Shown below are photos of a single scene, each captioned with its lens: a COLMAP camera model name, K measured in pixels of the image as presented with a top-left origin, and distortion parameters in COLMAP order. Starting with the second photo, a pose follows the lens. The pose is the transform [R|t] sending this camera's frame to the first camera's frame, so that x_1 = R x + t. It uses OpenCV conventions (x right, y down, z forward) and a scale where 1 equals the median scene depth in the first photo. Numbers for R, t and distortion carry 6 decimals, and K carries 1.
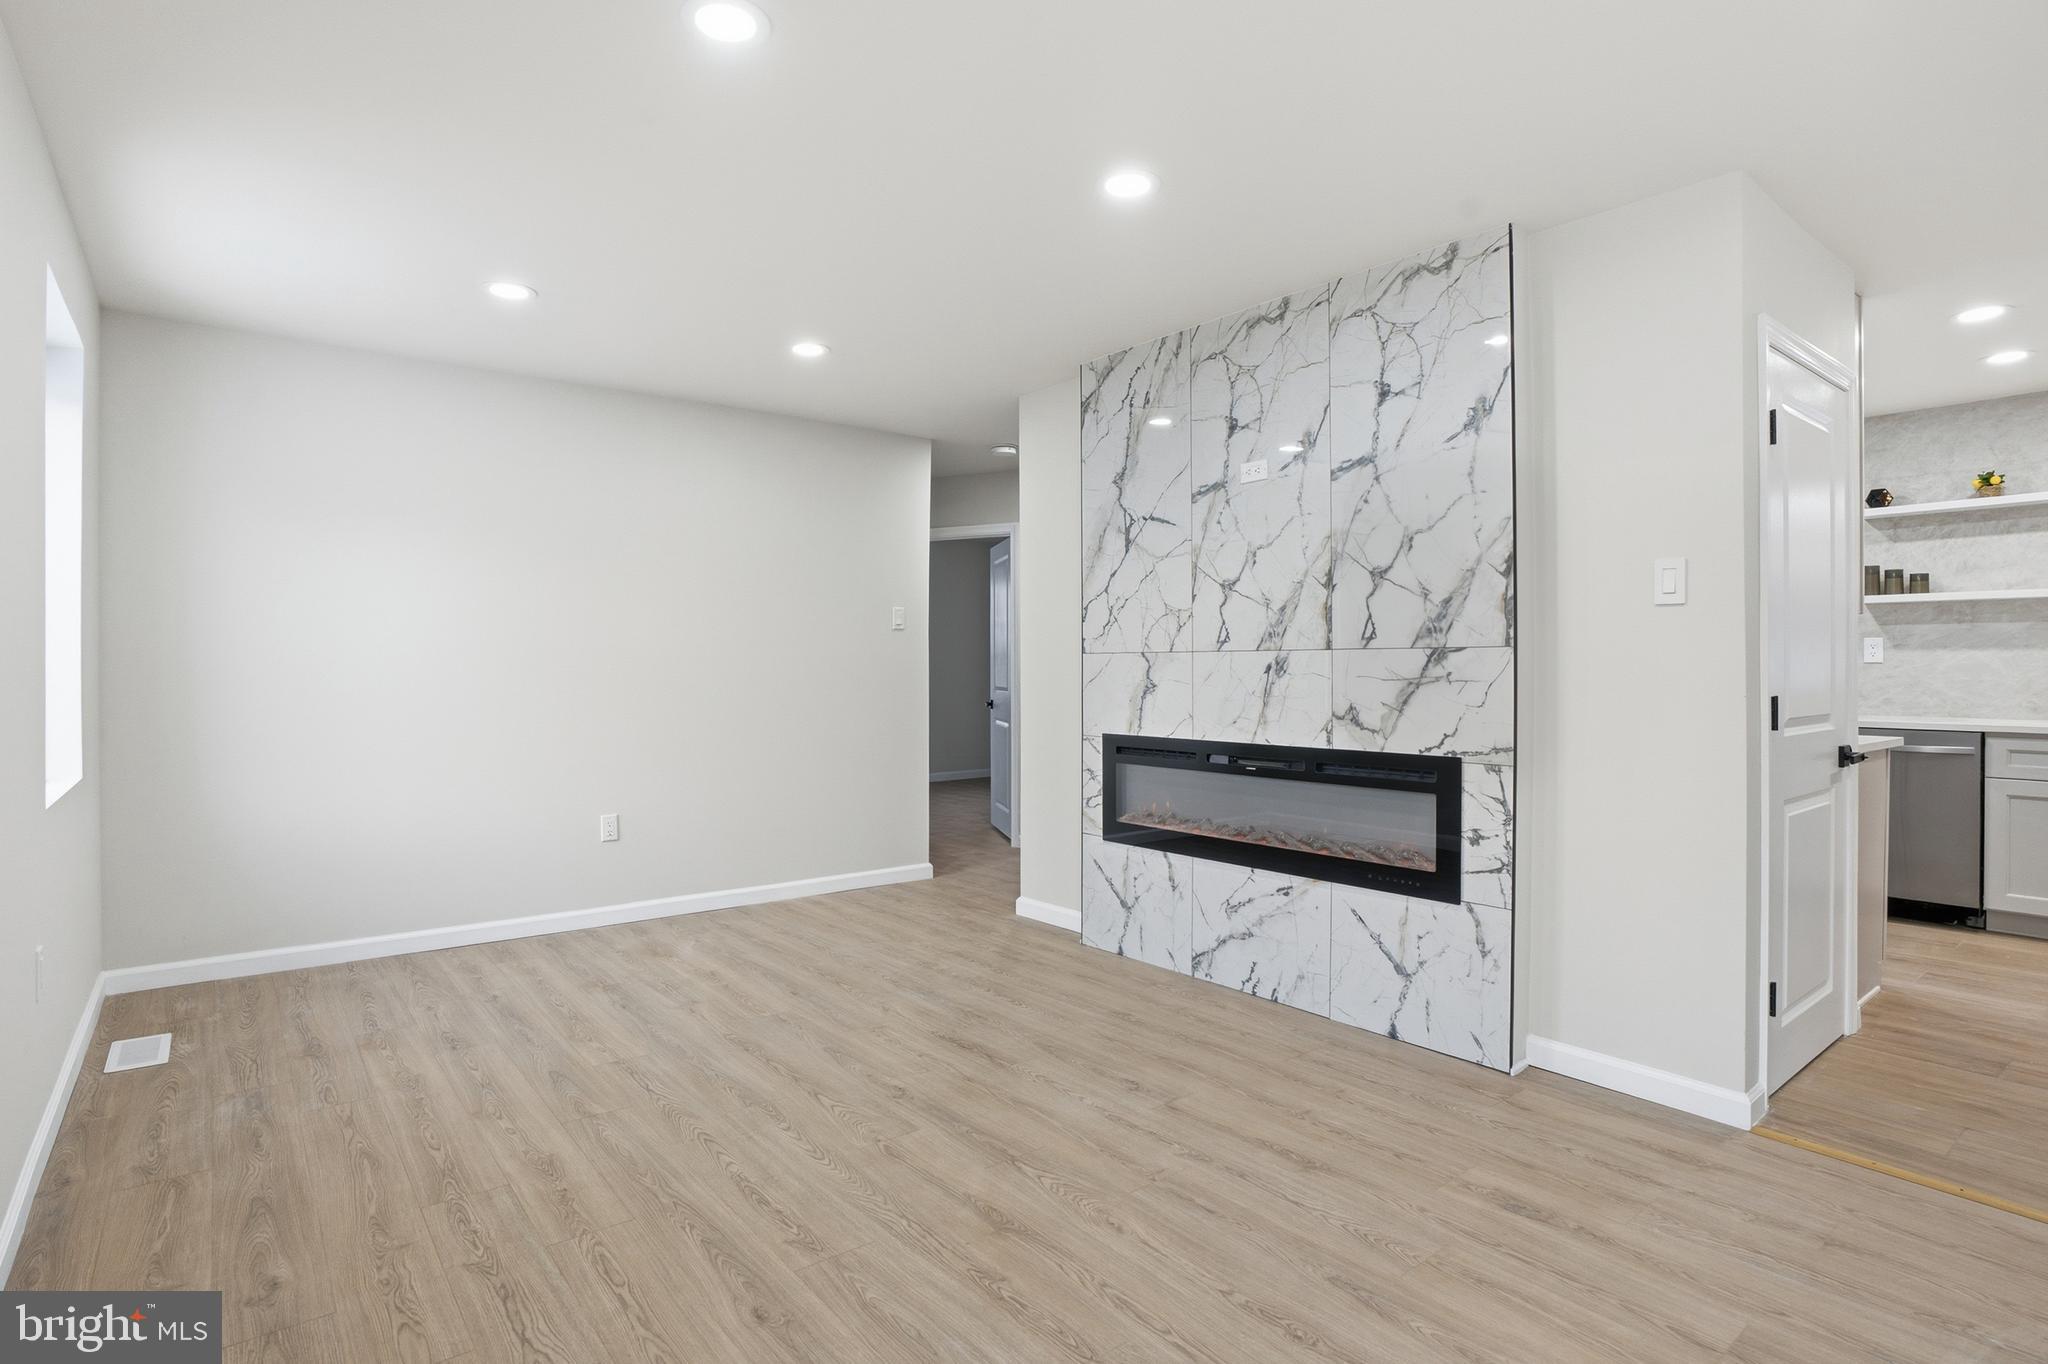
lens RADIAL K [[1028.6, 0, 1007.9], [0, 1028.6, 669.0], [0, 0, 1]] dist [-0.064008, 0.025501]
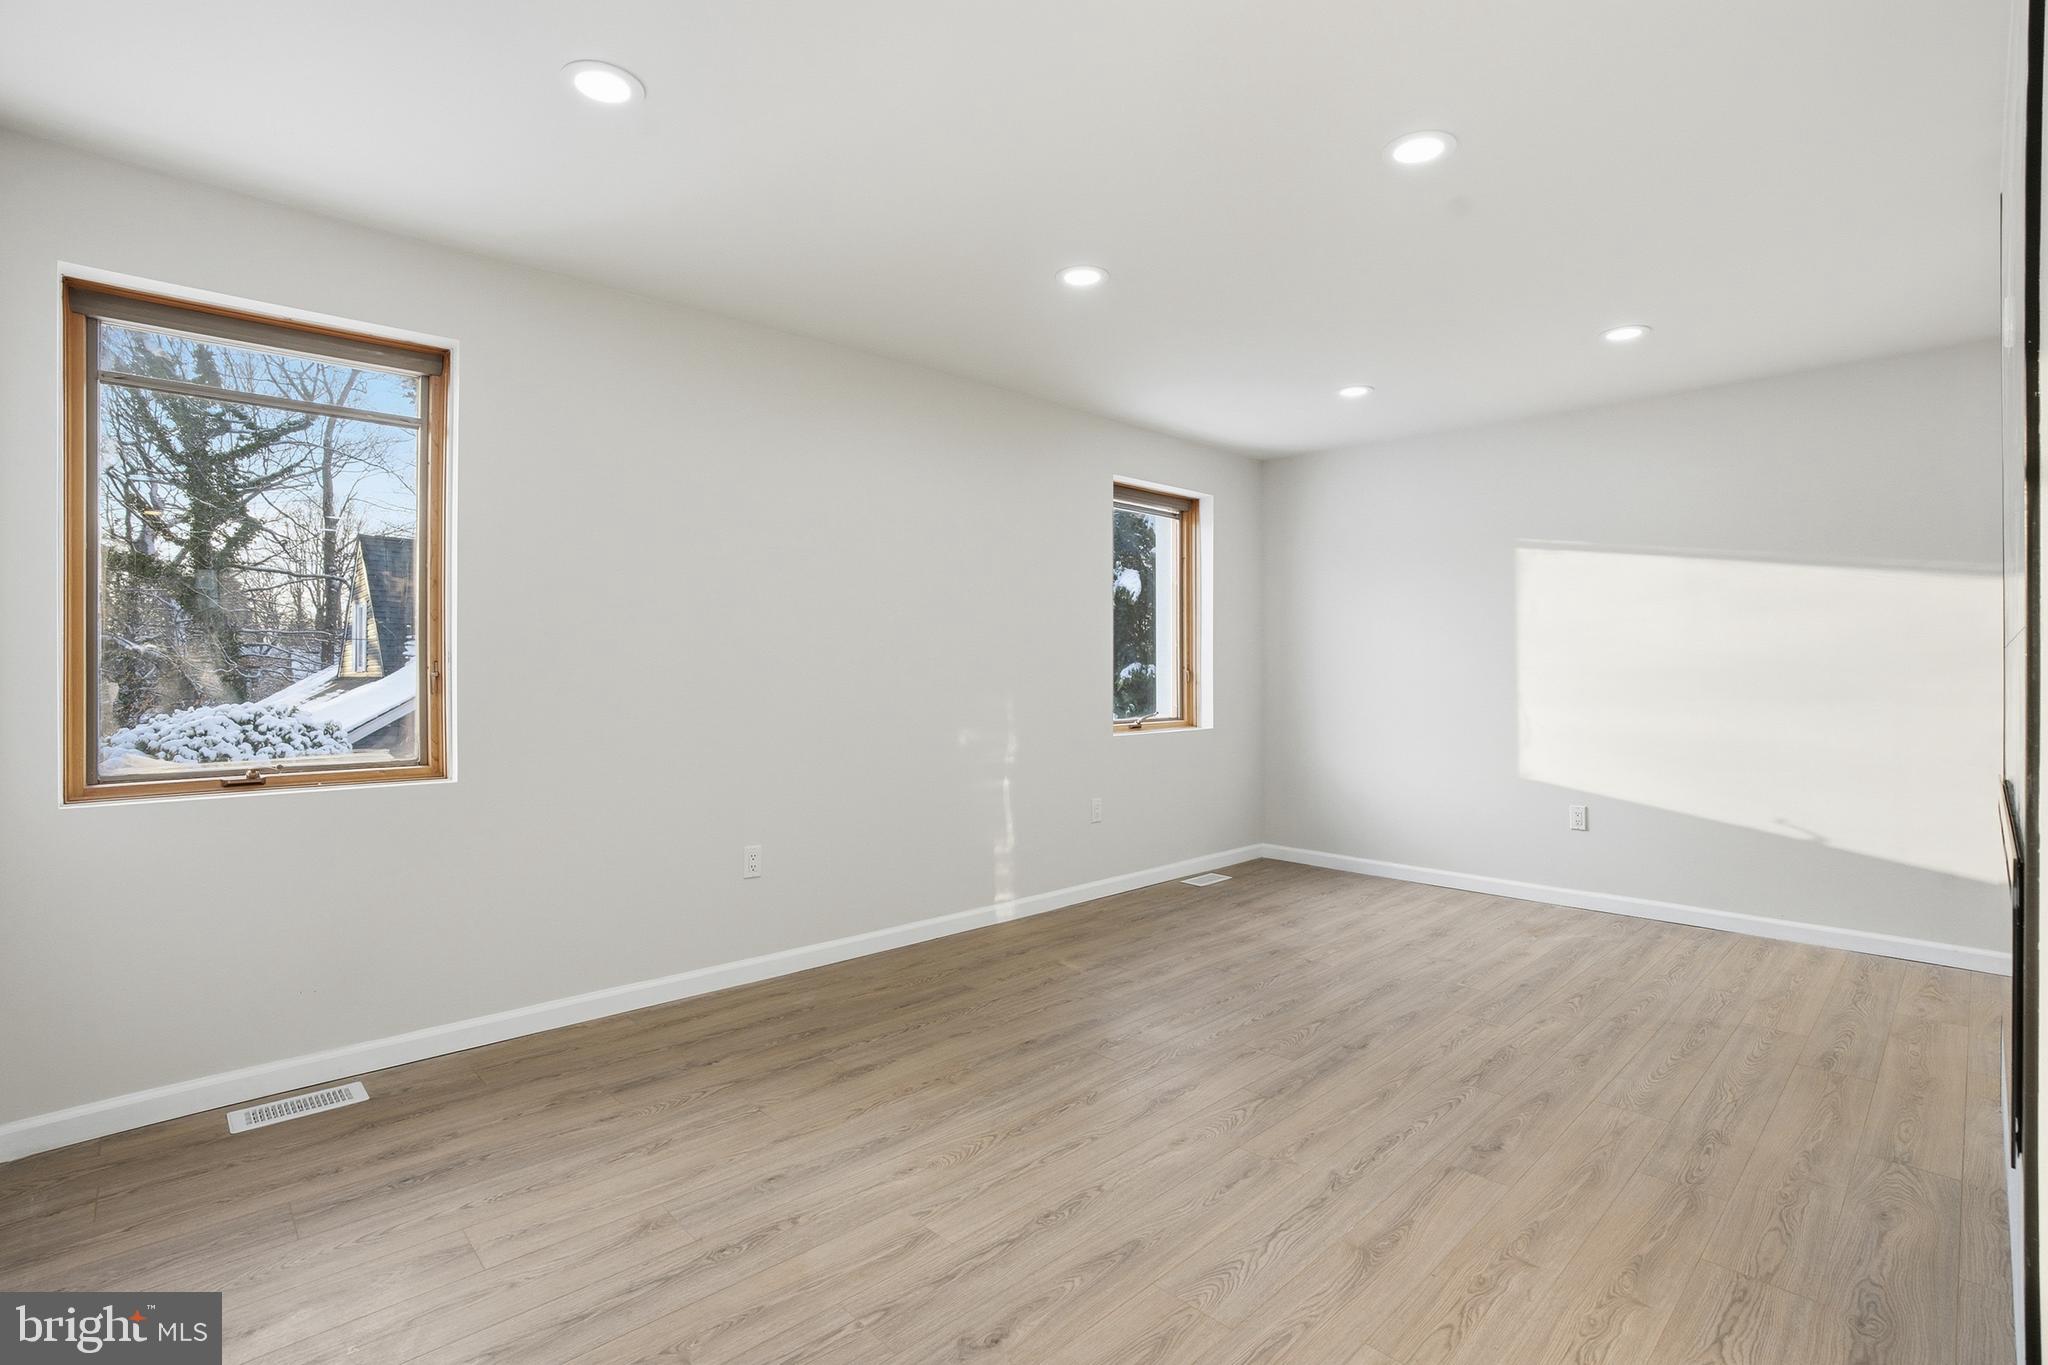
lens RADIAL K [[971.7, 0, 1012.5], [0, 971.7, 658.6], [0, 0, 1]] dist [-0.074422, 0.025243]
pose [[0.085423, -0.005158, -0.996331, 0.771369], [0.000581, 0.999987, -0.005127, -0.004675], [0.996345, -0.000141, 0.085425, 0.456504]]
